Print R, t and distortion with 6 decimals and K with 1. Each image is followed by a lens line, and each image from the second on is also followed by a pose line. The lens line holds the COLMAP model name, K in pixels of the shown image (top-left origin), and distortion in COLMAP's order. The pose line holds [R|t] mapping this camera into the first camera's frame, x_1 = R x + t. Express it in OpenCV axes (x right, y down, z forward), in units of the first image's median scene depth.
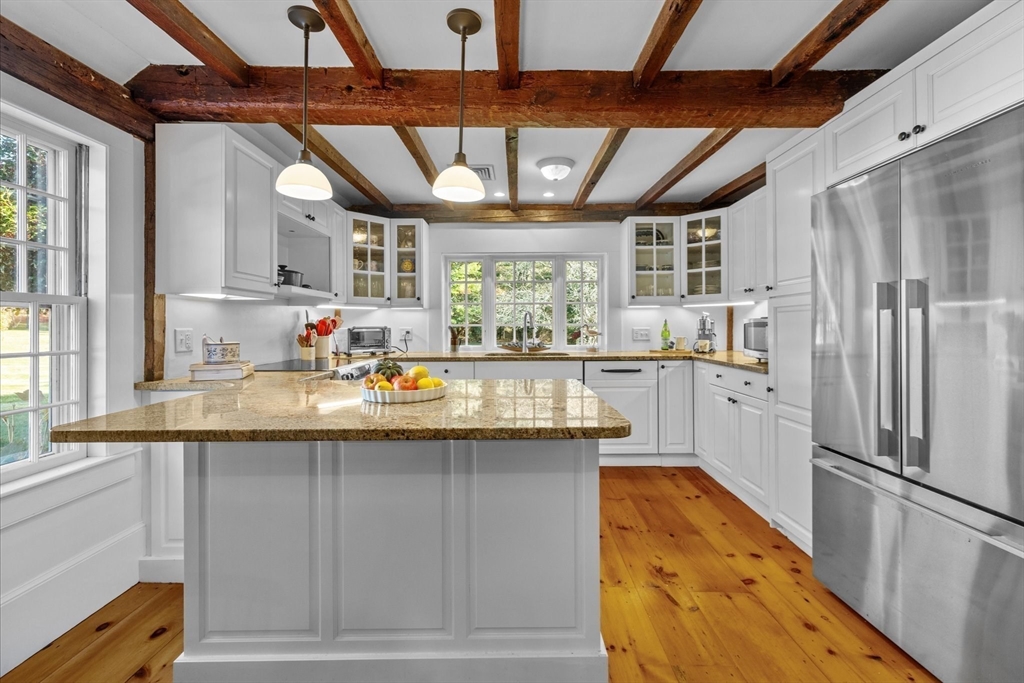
lens RADIAL K [[434.3, 0, 511.4], [0, 434.3, 324.2], [0, 0, 1]] dist [0.000544, 0.000099]
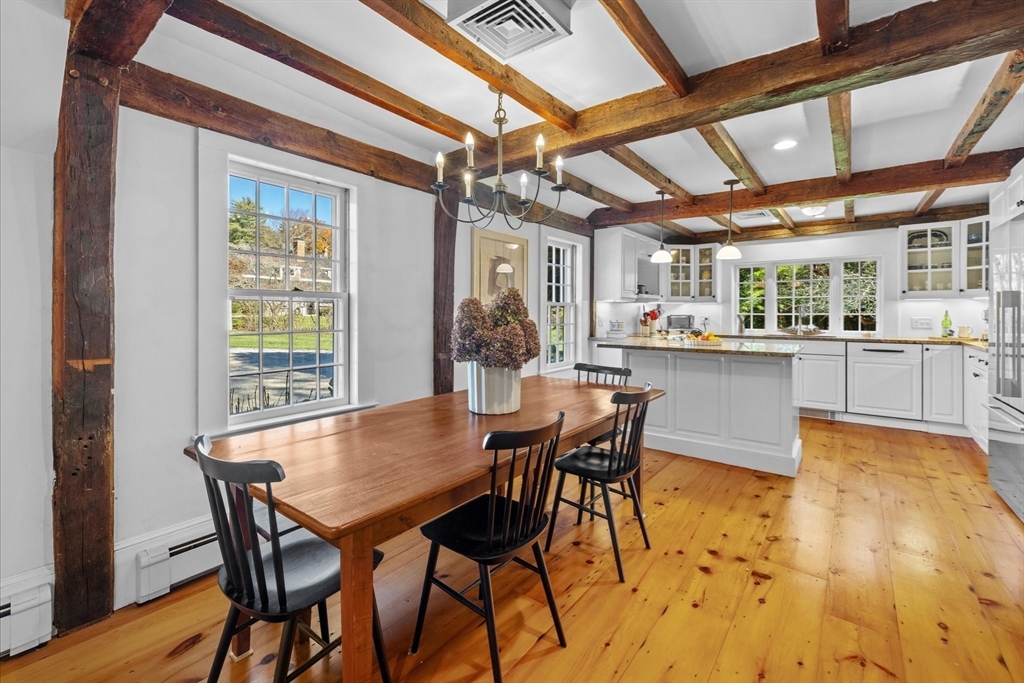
lens RADIAL K [[438.0, 0, 513.0], [0, 438.0, 314.2], [0, 0, 1]] dist [0.000869, 0.000302]
pose [[0.793303, 0.006474, -0.608793, 0.161210], [-0.003002, 0.999973, 0.006721, -0.005592], [0.608820, -0.003504, 0.793301, -0.637521]]
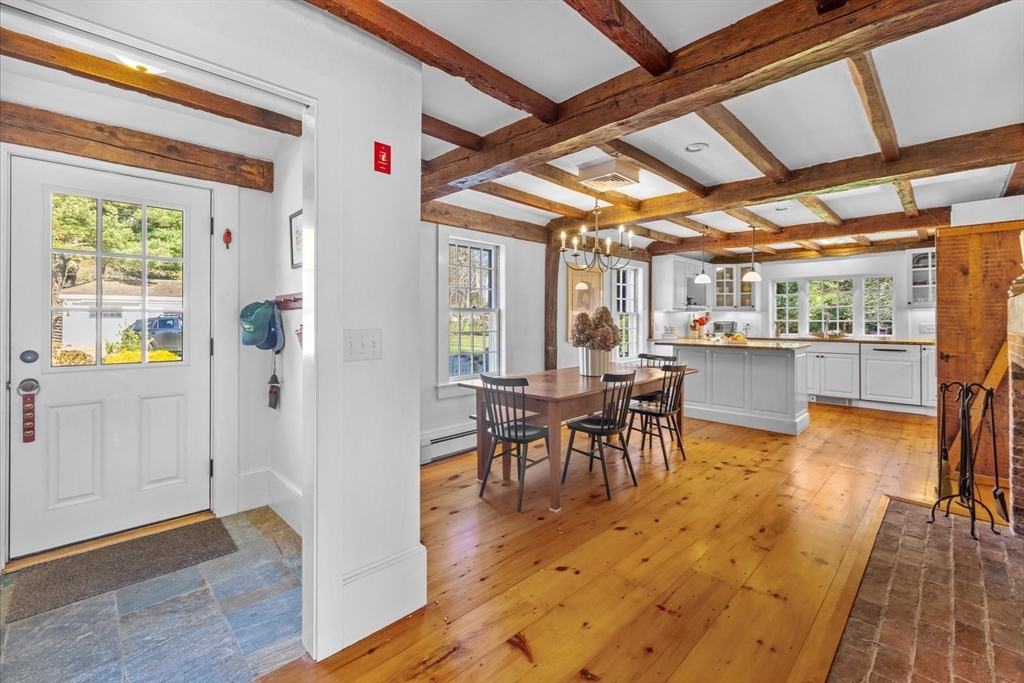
lens RADIAL K [[433.2, 0, 516.1], [0, 433.2, 317.6], [0, 0, 1]] dist [-0.000668, -0.000087]
pose [[0.713165, 0.002106, -0.700994, 0.361874], [-0.002081, 0.999997, 0.000887, -0.010973], [0.700994, 0.000826, 0.713167, -1.026709]]
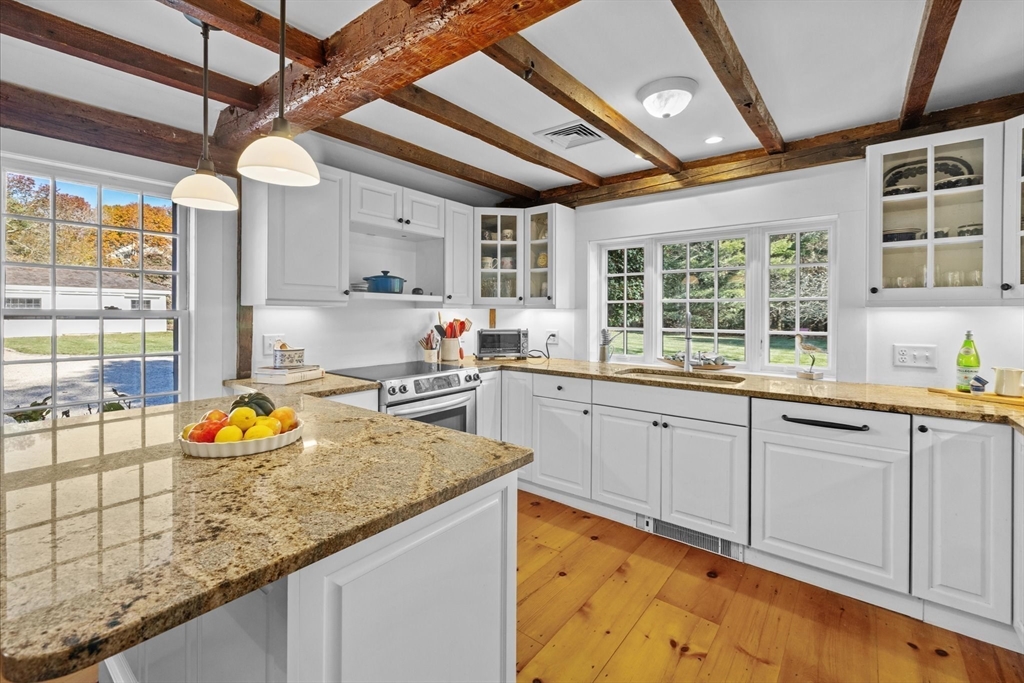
lens RADIAL K [[438.0, 0, 513.0], [0, 438.0, 314.2], [0, 0, 1]] dist [0.000869, 0.000302]
pose [[0.786897, 0.011375, -0.616980, 0.264863], [-0.008243, 0.999935, 0.007922, -0.033172], [0.617029, -0.001148, 0.786939, 0.278734]]
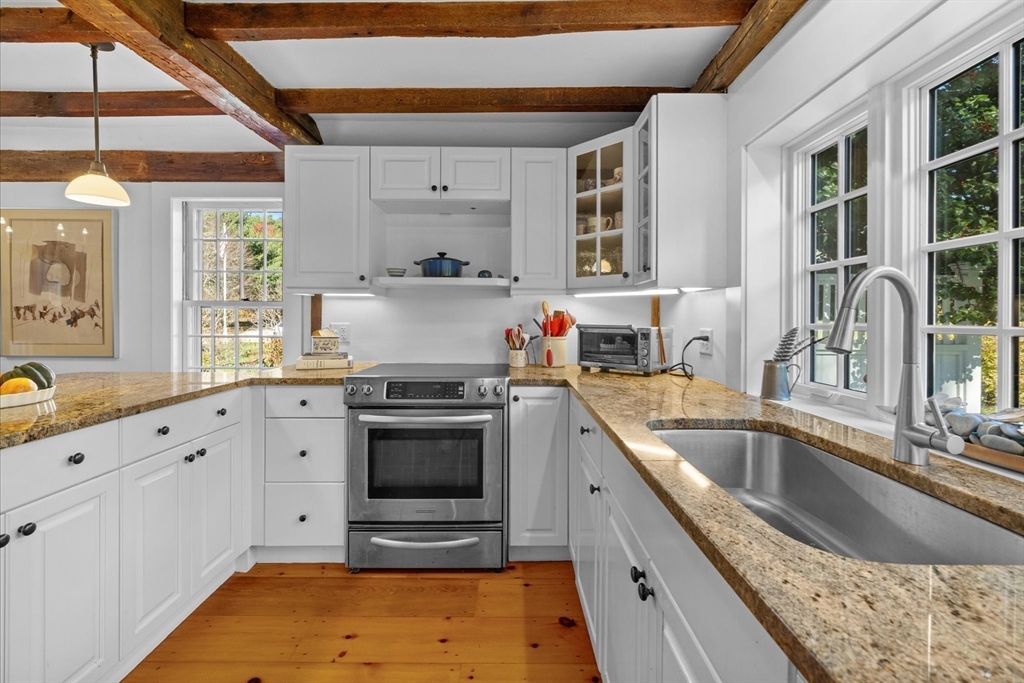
lens RADIAL K [[433.2, 0, 516.1], [0, 433.2, 317.6], [0, 0, 1]] dist [-0.000668, -0.000087]
pose [[0.008898, 0.006403, -0.999940, 0.263136], [-0.004220, 0.999971, 0.006366, -0.007557], [0.999952, 0.004163, 0.008925, 0.858633]]
